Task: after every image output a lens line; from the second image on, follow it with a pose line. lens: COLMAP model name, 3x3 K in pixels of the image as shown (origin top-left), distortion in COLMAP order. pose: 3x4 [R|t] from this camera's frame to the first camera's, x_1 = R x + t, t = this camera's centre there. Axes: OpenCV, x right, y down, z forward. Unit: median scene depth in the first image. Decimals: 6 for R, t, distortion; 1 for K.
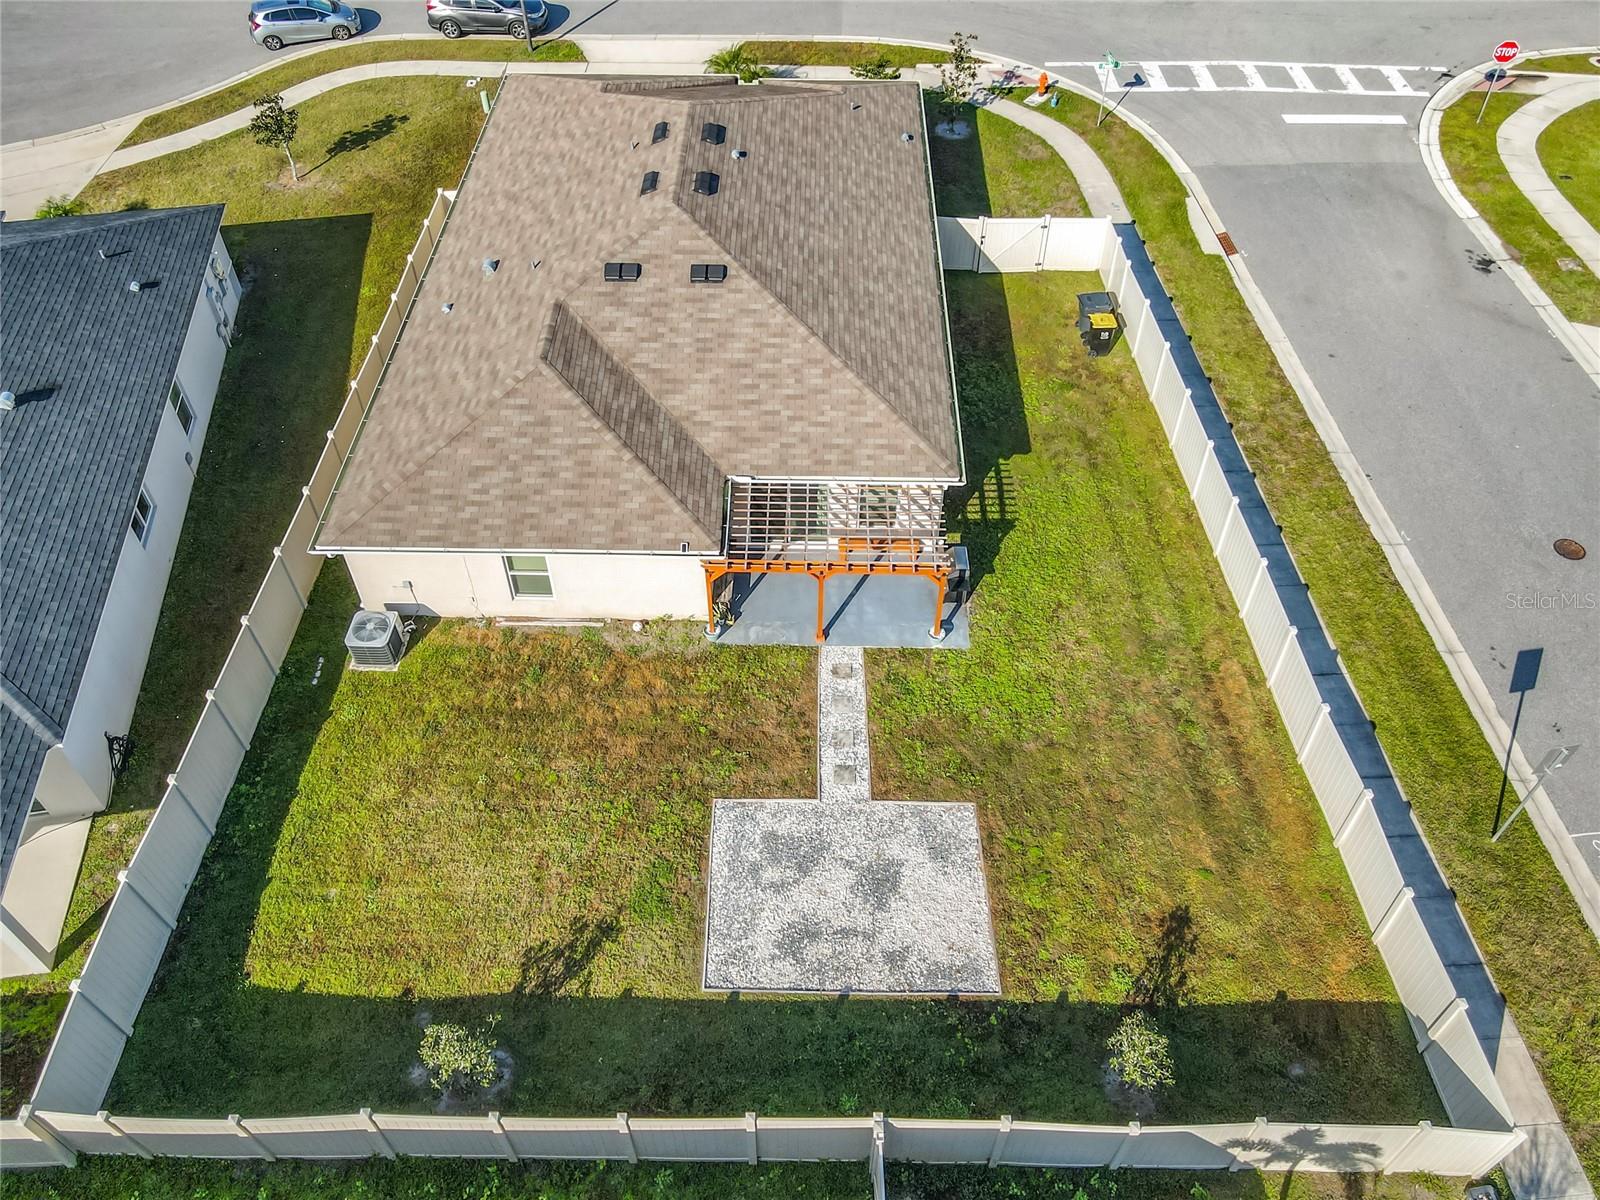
lens RADIAL K [[1243.0, 0, 800.6], [0, 1243.0, 483.9], [0, 0, 1]] dist [0.010675, 0.004478]
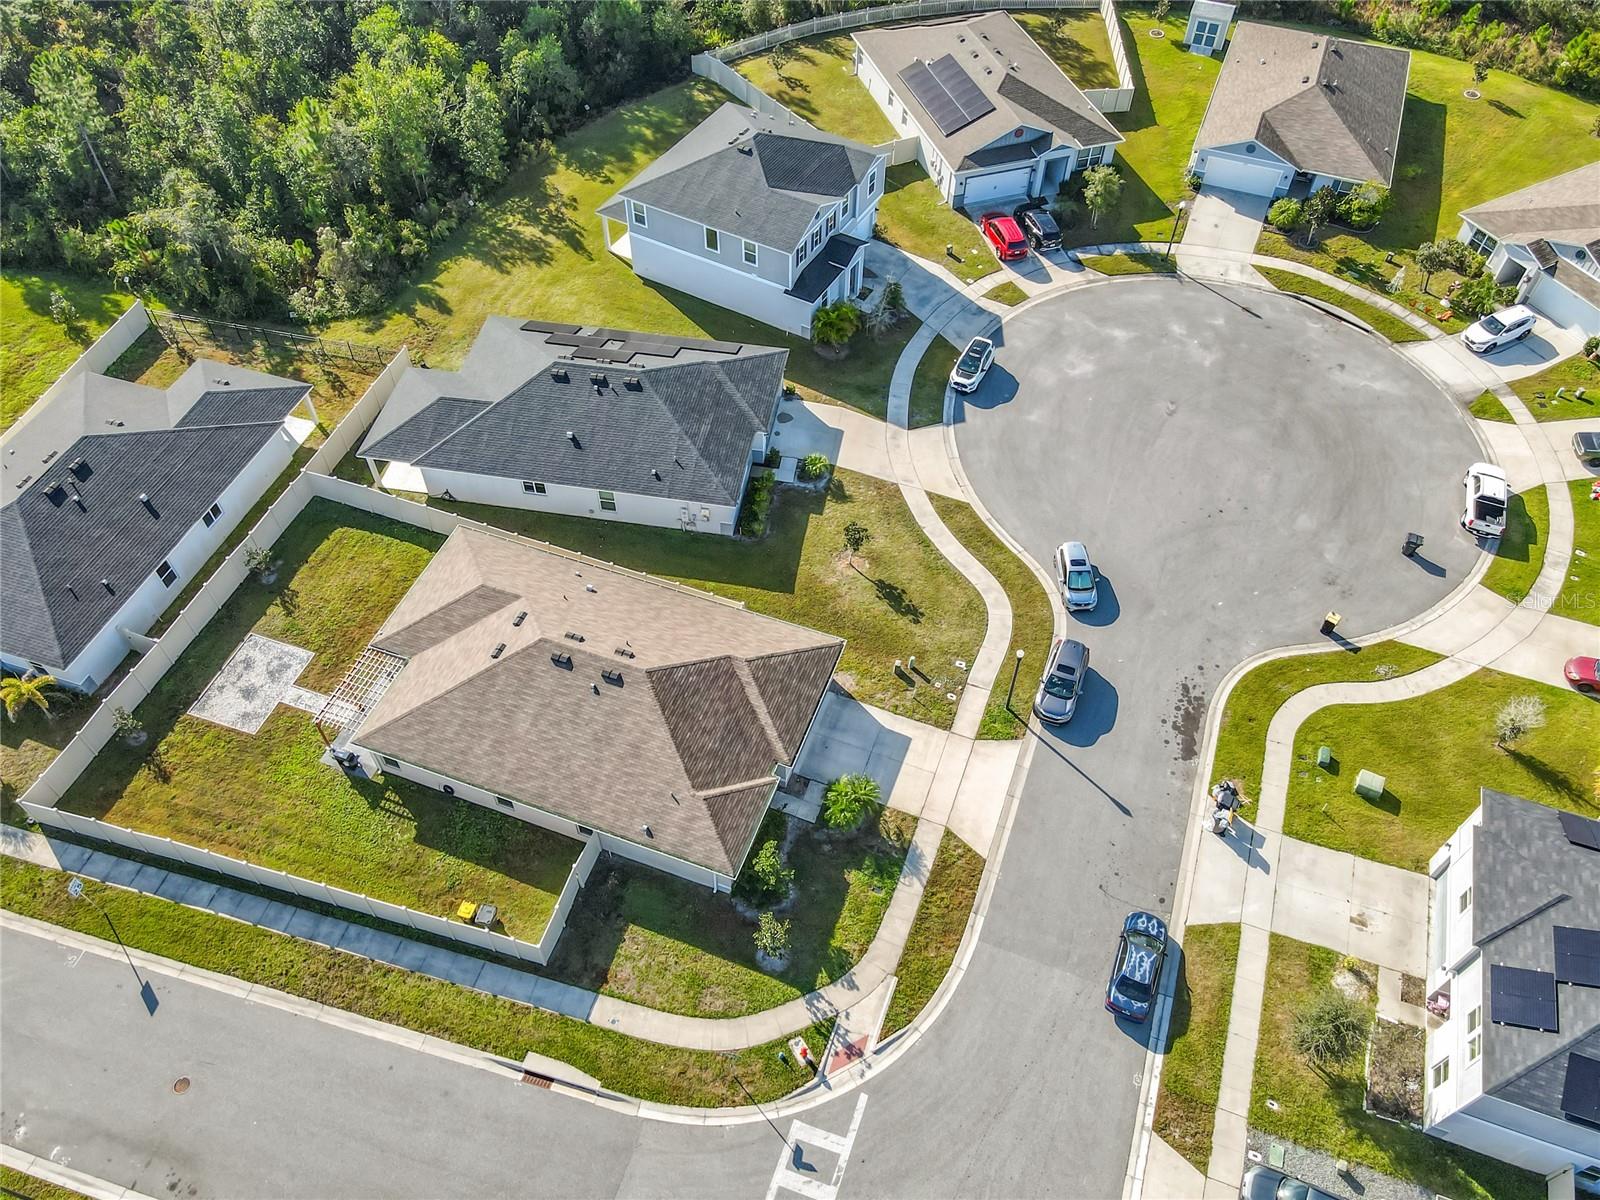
lens RADIAL K [[1183.3, 0, 801.2], [0, 1183.3, 615.6], [0, 0, 1]] dist [0.012793, 0.010257]
pose [[-0.332613, 0.739734, -0.584947, 0.883062], [-0.656209, 0.263937, 0.706913, -1.963487], [0.677317, 0.618976, 0.397632, 0.581380]]
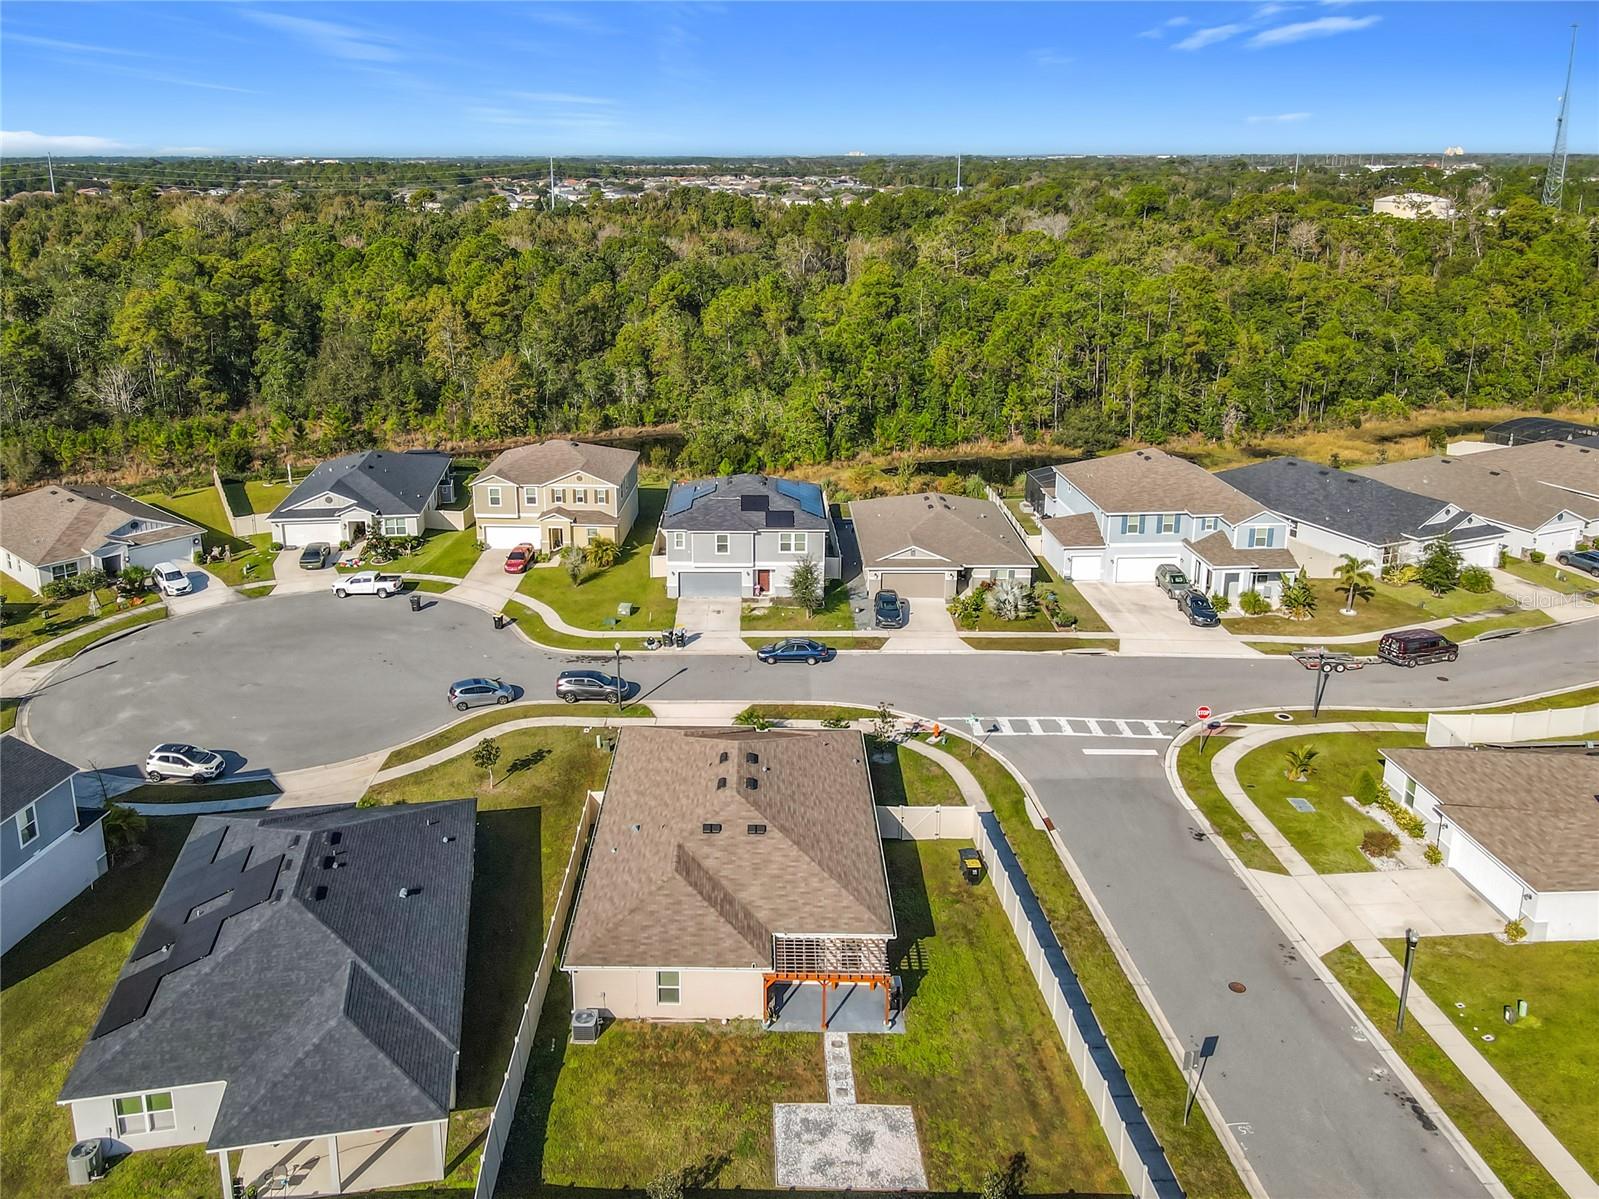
lens RADIAL K [[1232.1, 0, 751.0], [0, 1232.1, 454.1], [0, 0, 1]] dist [-0.003516, 0.032317]
pose [[0.999972, 0.001281, 0.007346, -0.106211], [0.002586, 0.864436, -0.502737, 0.306613], [-0.006994, 0.502742, 0.864408, -0.999681]]
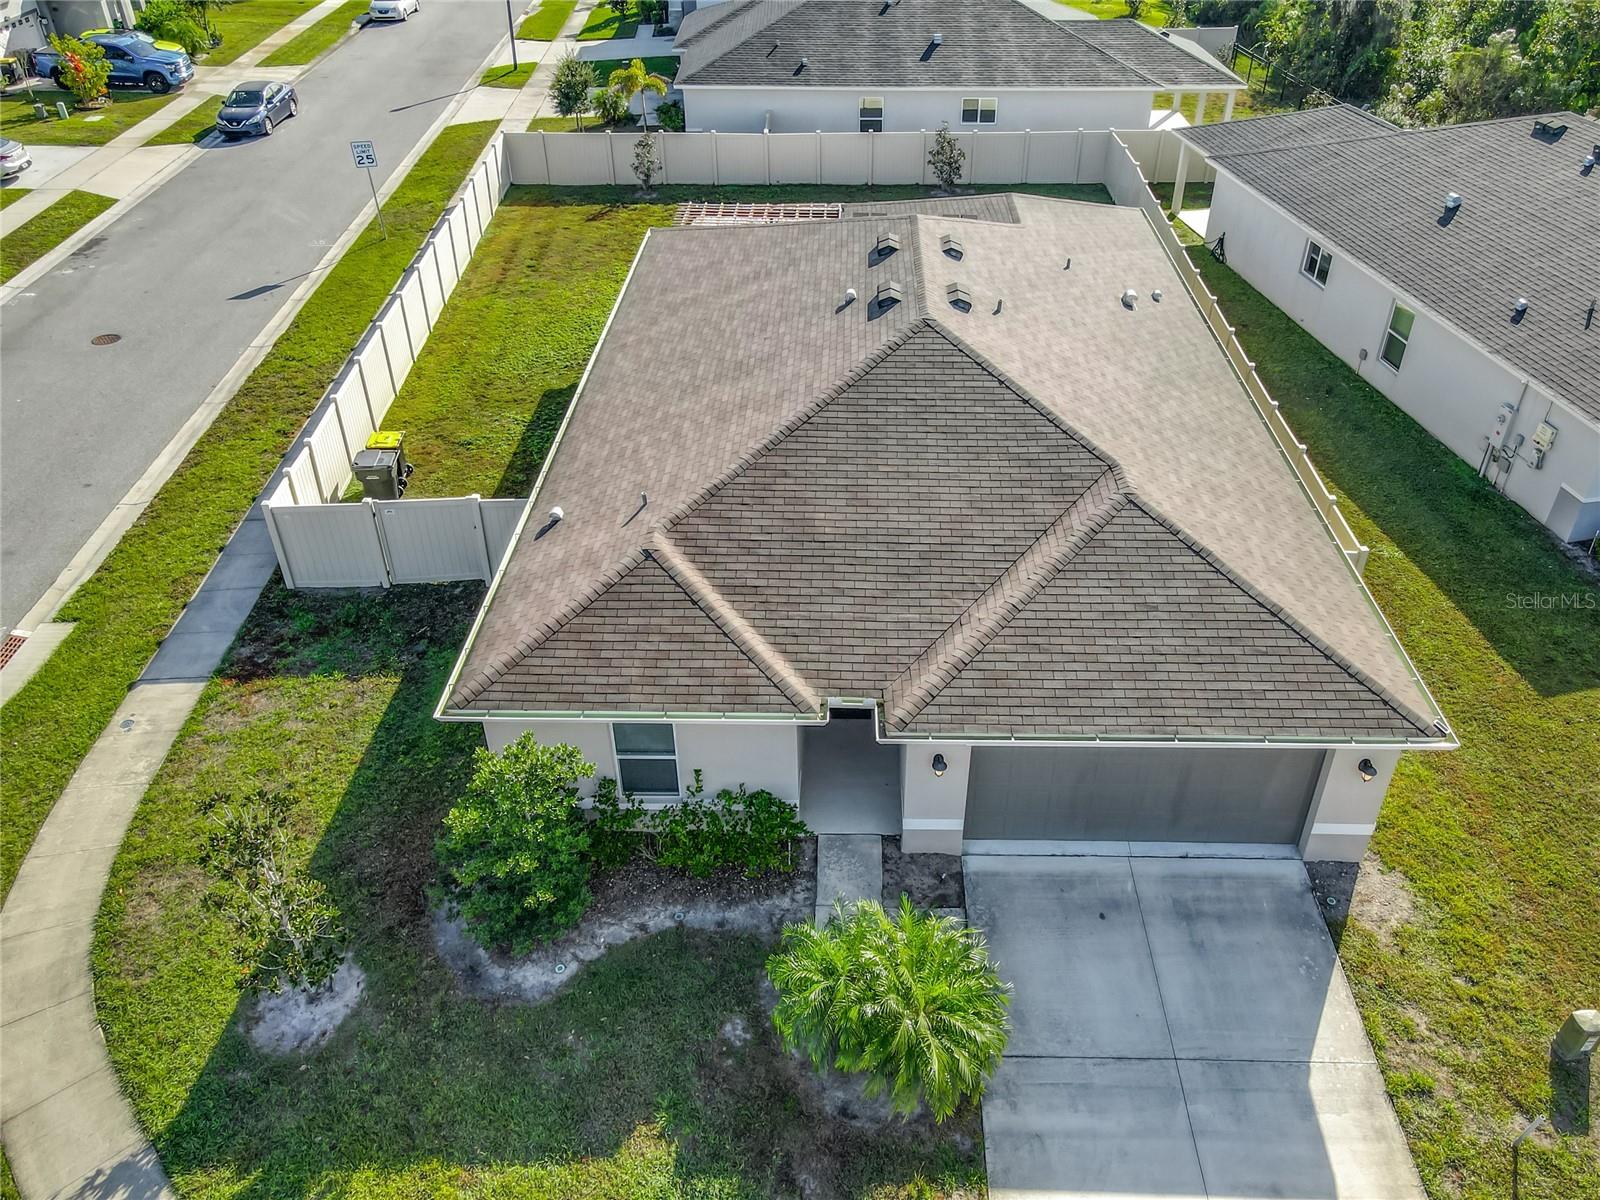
lens RADIAL K [[1184.8, 0, 859.7], [0, 1184.8, 541.5], [0, 0, 1]] dist [0.037353, 0.003105]
pose [[-0.999825, -0.003323, -0.018427, -0.054612], [-0.018714, 0.210590, 0.977395, -1.081830], [0.000632, 0.977569, -0.210616, 1.536762]]
